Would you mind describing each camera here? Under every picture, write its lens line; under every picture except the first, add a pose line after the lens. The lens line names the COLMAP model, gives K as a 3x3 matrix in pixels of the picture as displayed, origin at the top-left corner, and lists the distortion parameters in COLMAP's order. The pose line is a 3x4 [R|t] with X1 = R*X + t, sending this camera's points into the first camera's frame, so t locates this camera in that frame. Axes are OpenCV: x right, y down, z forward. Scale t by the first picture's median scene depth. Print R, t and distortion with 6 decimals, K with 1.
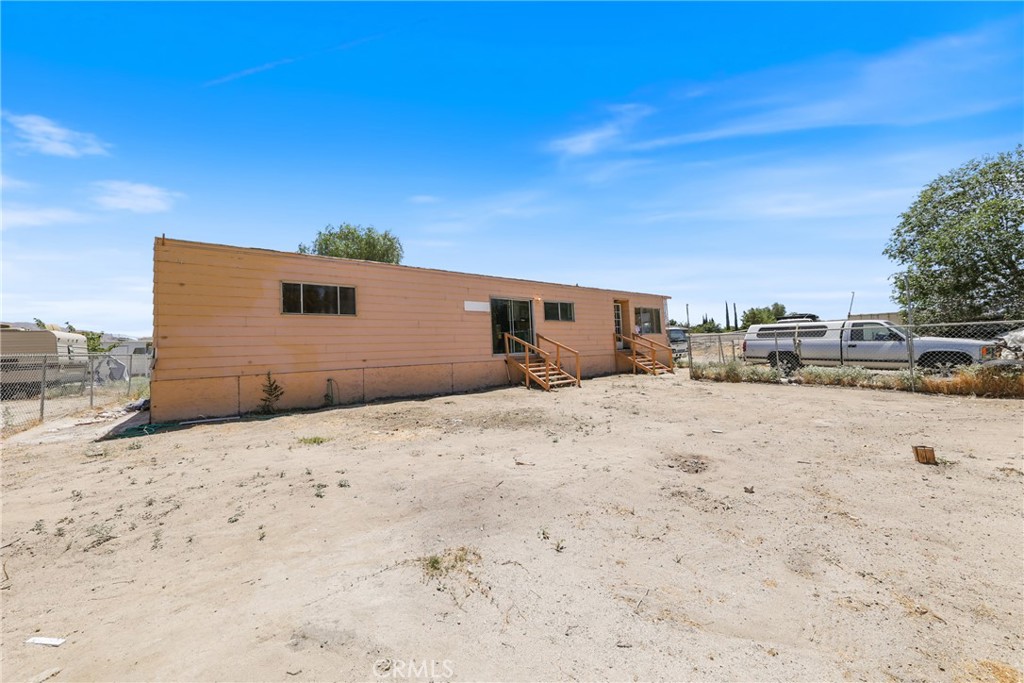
lens RADIAL K [[396.9, 0, 512.0], [0, 396.9, 341.5], [0, 0, 1]] dist [-0.000392, 0.000007]
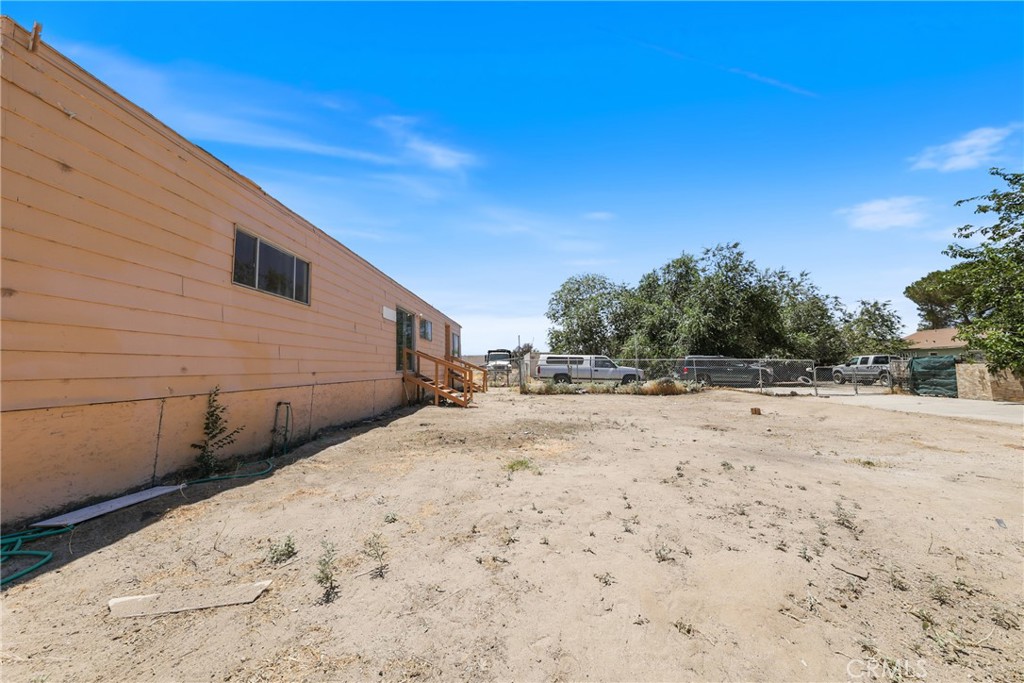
lens RADIAL K [[396.9, 0, 512.0], [0, 396.9, 341.5], [0, 0, 1]] dist [-0.000392, 0.000007]
pose [[0.567746, 0.085146, 0.818789, -0.711748], [-0.023027, 0.995890, -0.087595, 0.043776], [-0.822882, 0.030878, 0.567373, 0.330871]]
